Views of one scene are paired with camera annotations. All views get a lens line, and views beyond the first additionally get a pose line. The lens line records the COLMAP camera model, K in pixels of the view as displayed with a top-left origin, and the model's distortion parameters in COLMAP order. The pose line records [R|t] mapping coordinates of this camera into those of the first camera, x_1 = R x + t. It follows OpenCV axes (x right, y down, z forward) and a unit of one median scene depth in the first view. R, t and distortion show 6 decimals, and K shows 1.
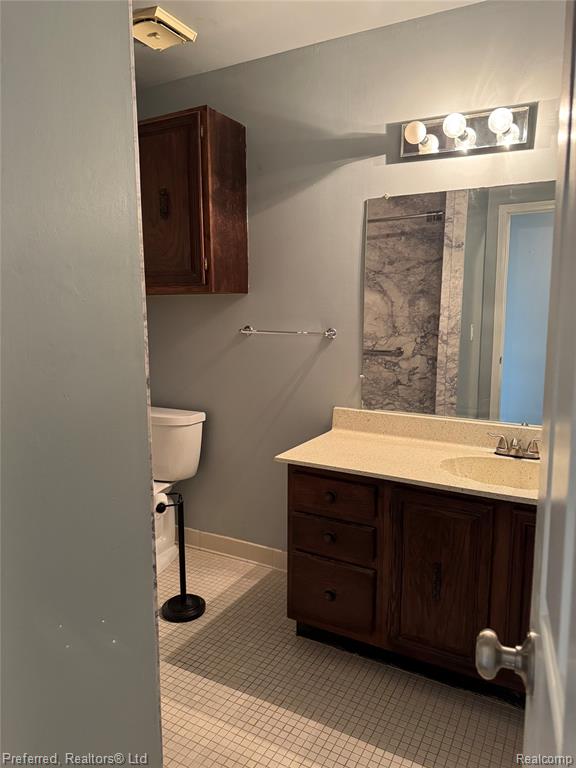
lens RADIAL K [[537.9, 0, 288.0], [0, 537.9, 384.0], [0, 0, 1]] dist [0.122817, -0.192681]
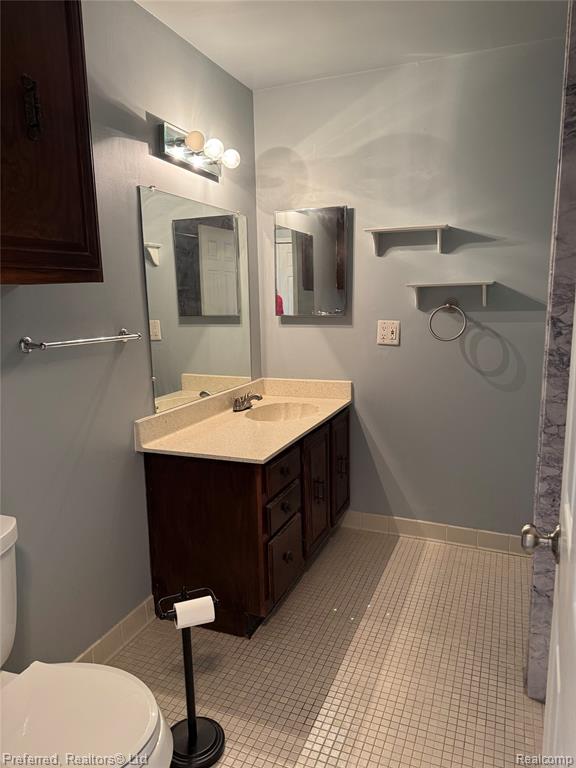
lens RADIAL K [[537.9, 0, 288.0], [0, 537.9, 384.0], [0, 0, 1]] dist [0.122817, -0.192681]
pose [[-0.109068, -0.164744, 0.980288, -0.849300], [0.160300, 0.970348, 0.180909, -0.144245], [-0.981024, 0.176871, -0.079426, 0.903359]]
